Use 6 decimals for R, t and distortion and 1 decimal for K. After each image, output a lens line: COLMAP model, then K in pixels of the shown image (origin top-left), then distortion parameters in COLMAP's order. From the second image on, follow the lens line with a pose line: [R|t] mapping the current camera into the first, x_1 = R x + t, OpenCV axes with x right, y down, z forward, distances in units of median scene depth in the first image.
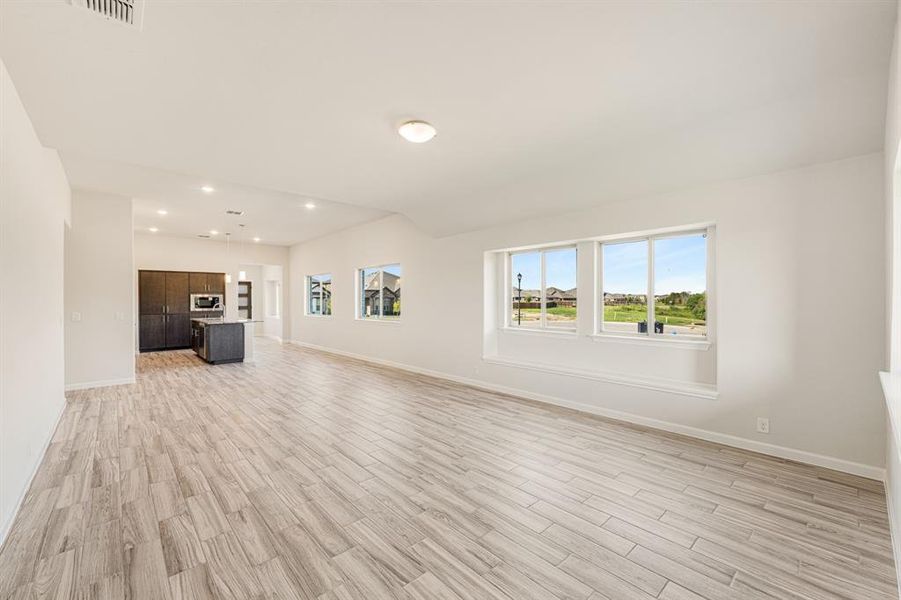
lens RADIAL K [[364.5, 0, 465.1], [0, 364.5, 299.7], [0, 0, 1]] dist [-0.010226, -0.000124]
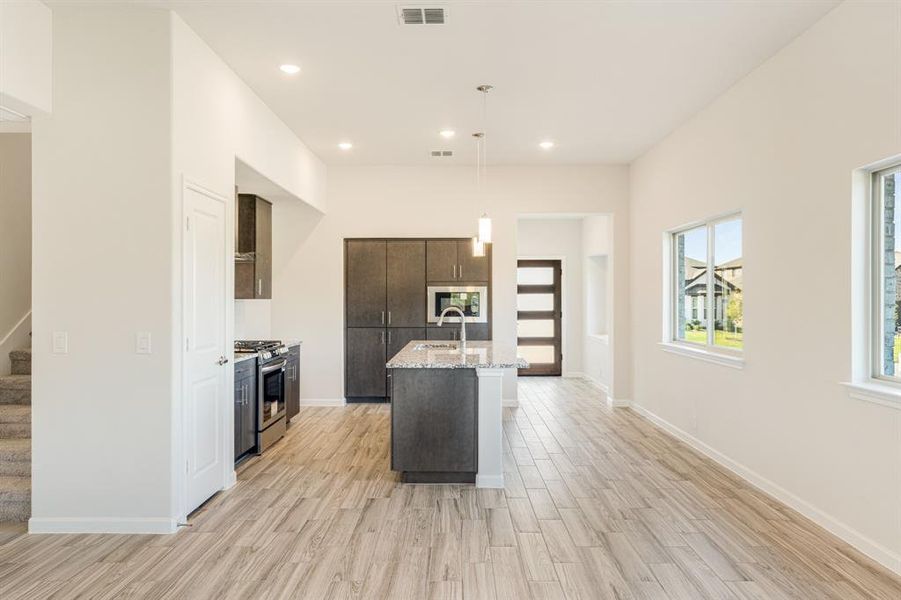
lens RADIAL K [[638.6, 0, 447.8], [0, 638.6, 300.6], [0, 0, 1]] dist [0.003532, 0.001062]
pose [[0.717886, 0.008639, -0.696107, -0.230591], [-0.005771, 0.999962, 0.006458, -0.002764], [0.696136, -0.000619, 0.717909, 0.590111]]
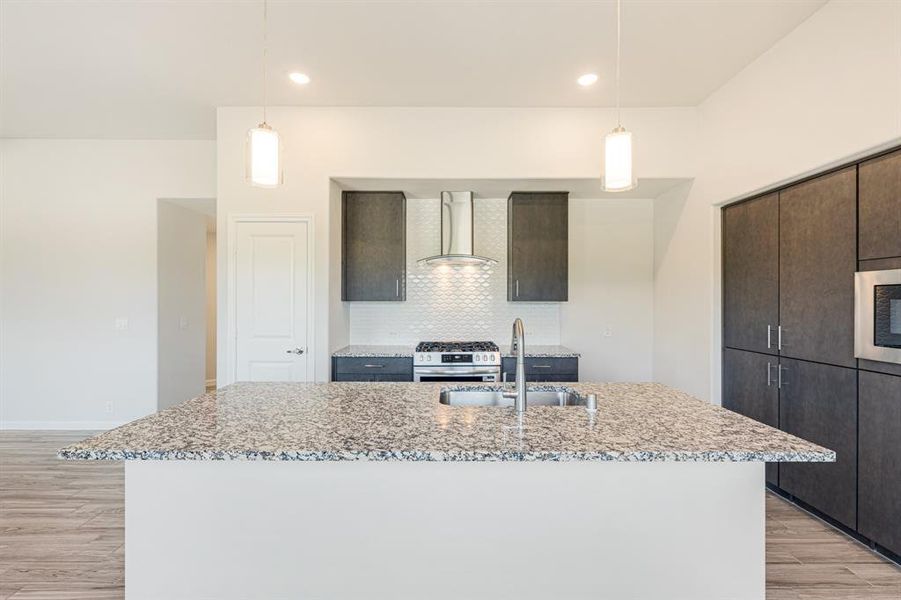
lens RADIAL K [[392.3, 0, 451.7], [0, 392.3, 301.1], [0, 0, 1]] dist [-0.004549, 0.000087]
pose [[-0.698002, 0.005804, -0.716072, -0.622268], [0.001899, 0.999979, 0.006254, -0.000757], [0.716093, 0.003005, -0.697998, 1.367673]]
